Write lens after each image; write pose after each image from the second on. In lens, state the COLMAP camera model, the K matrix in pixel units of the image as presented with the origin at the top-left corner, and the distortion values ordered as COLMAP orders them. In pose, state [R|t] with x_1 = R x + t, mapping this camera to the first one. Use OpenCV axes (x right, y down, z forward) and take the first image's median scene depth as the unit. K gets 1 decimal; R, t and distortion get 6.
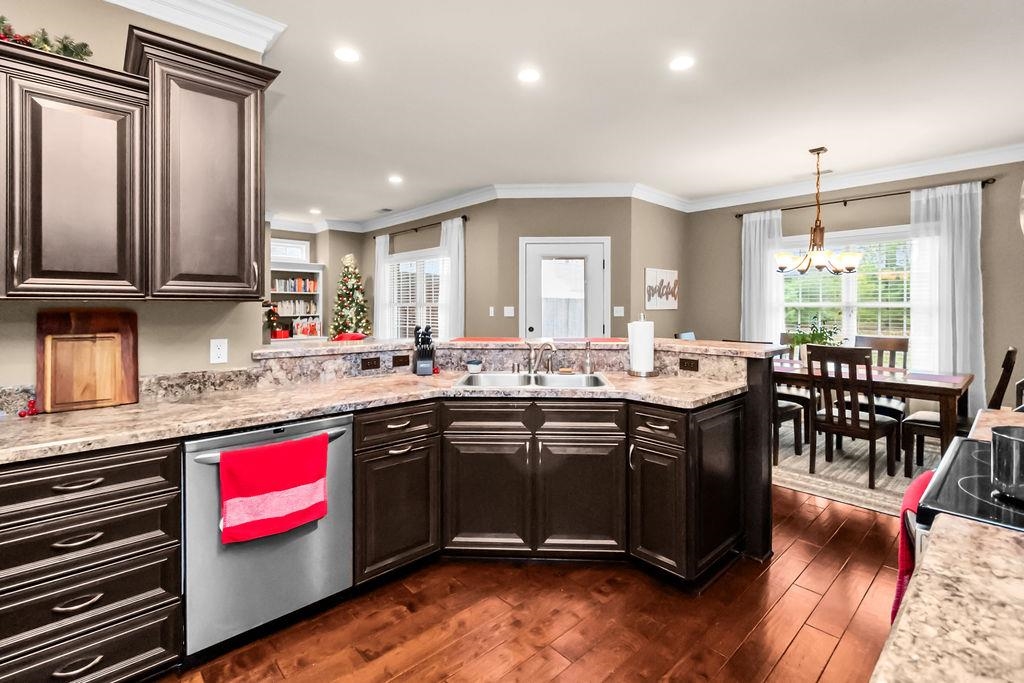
lens RADIAL K [[463.1, 0, 519.2], [0, 463.1, 308.0], [0, 0, 1]] dist [0.003211, -0.001899]
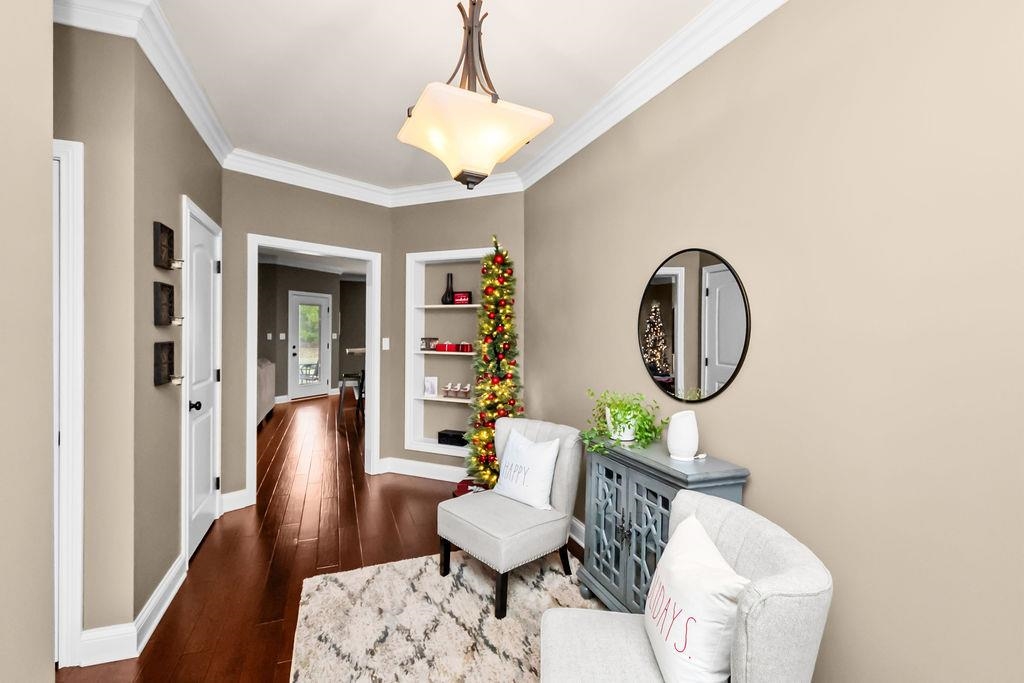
lens RADIAL K [[463.1, 0, 512.4], [0, 463.1, 333.8], [0, 0, 1]] dist [0.003211, -0.001899]
pose [[0.374028, -0.008374, 0.927380, -1.206160], [0.005939, 0.999960, 0.006634, -0.007713], [-0.927398, 0.003027, 0.374063, -0.325975]]
